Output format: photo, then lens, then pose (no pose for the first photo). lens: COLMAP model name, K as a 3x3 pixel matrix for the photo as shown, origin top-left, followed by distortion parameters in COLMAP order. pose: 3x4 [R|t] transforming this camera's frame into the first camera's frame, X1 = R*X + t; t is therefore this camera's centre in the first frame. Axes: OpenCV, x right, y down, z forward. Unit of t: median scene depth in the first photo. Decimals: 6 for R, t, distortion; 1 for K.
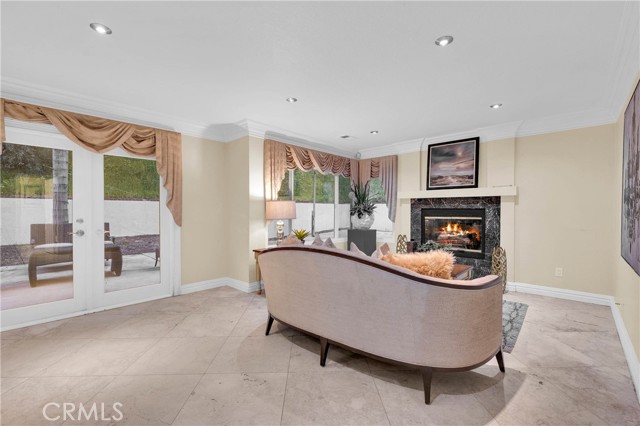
lens RADIAL K [[283.0, 0, 320.0], [0, 283.0, 213.0], [0, 0, 1]] dist [0.000756, 0.000130]
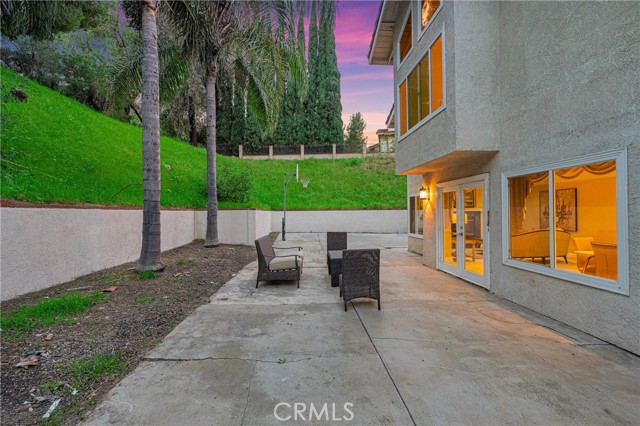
lens RADIAL K [[283.0, 0, 320.0], [0, 283.0, 213.0], [0, 0, 1]] dist [0.000756, 0.000130]
pose [[0.691768, 0.000339, 0.722120, -1.941413], [0.011679, 0.999864, -0.011657, -0.028313], [-0.722026, 0.016497, 0.691669, 0.259771]]
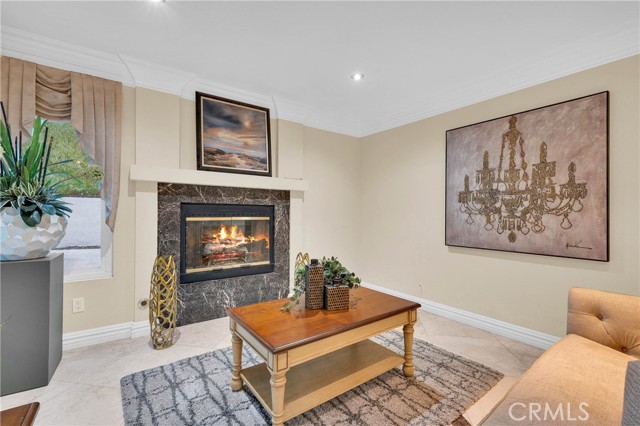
lens RADIAL K [[283.0, 0, 320.0], [0, 283.0, 213.0], [0, 0, 1]] dist [0.000756, 0.000130]
pose [[0.199483, 0.003048, 0.979897, -0.132017], [0.001587, 0.999993, -0.003434, 0.007293], [-0.979900, 0.002240, 0.199477, 0.673771]]
